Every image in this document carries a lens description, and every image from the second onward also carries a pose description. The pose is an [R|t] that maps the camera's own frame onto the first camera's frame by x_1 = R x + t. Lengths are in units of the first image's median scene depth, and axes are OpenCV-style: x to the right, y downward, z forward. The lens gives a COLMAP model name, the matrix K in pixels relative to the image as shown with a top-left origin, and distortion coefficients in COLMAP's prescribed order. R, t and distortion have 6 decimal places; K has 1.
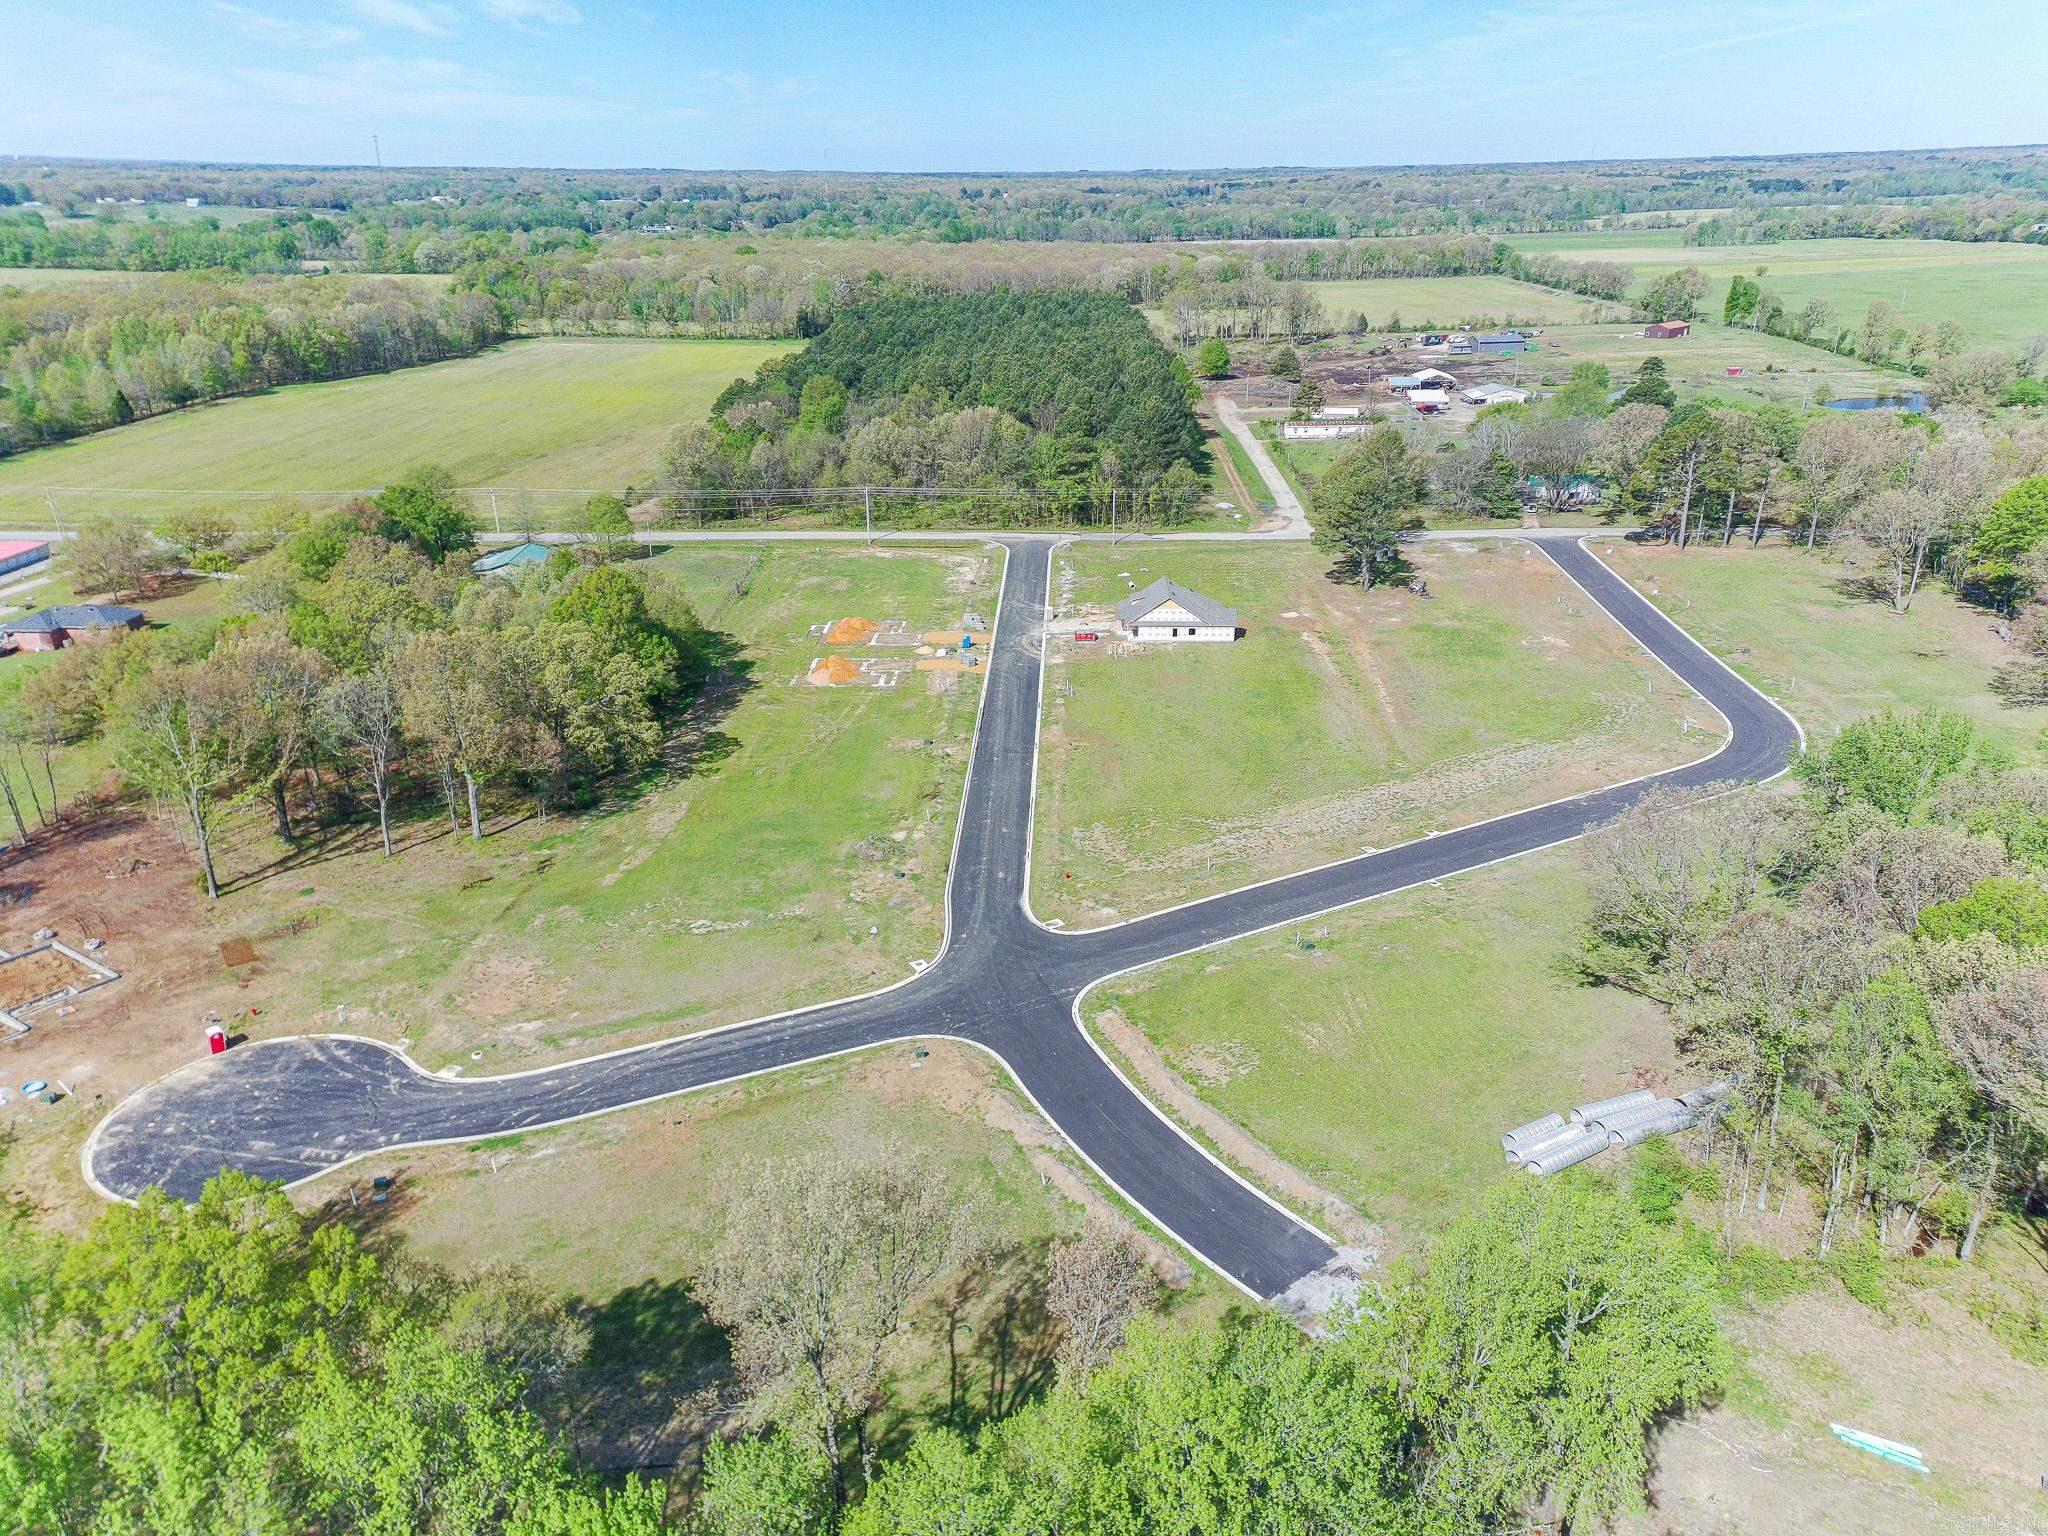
lens RADIAL K [[1477.8, 0, 1027.9], [0, 1477.8, 769.7], [0, 0, 1]] dist [0.122817, -0.045103]
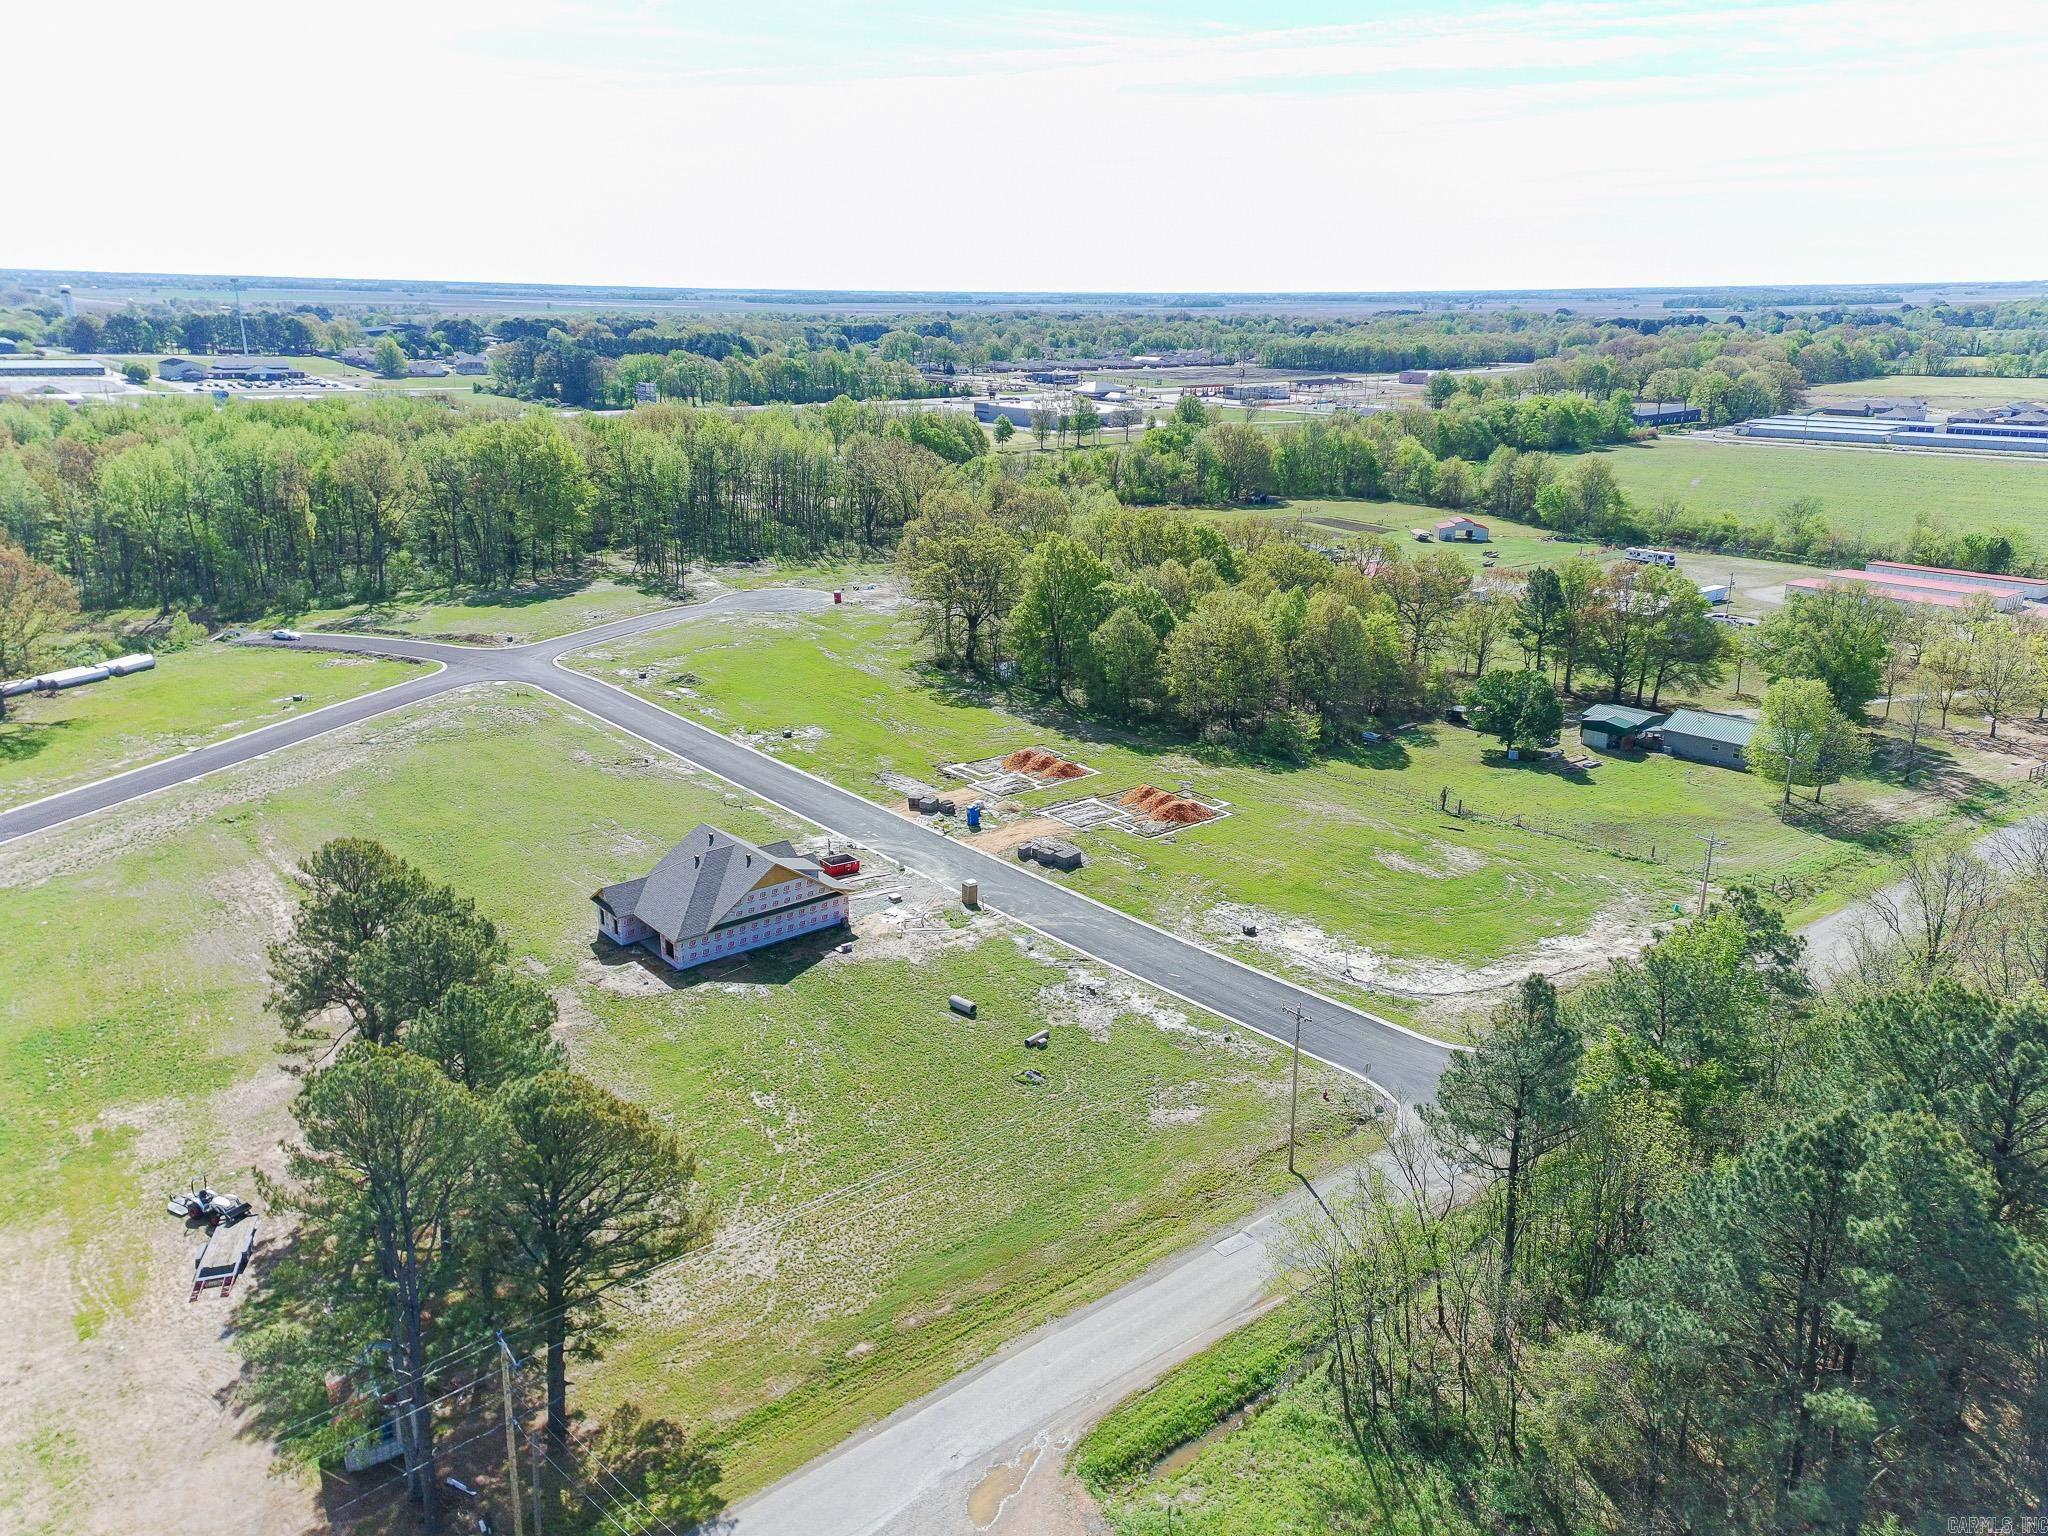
lens RADIAL K [[1477.8, 0, 1029.9], [0, 1477.8, 761.6], [0, 0, 1]] dist [0.122817, -0.045103]
pose [[-0.751588, 0.199347, -0.628789, 0.305356], [-0.247107, 0.798739, 0.548593, -0.412888], [0.611599, 0.567695, -0.551062, 1.181181]]
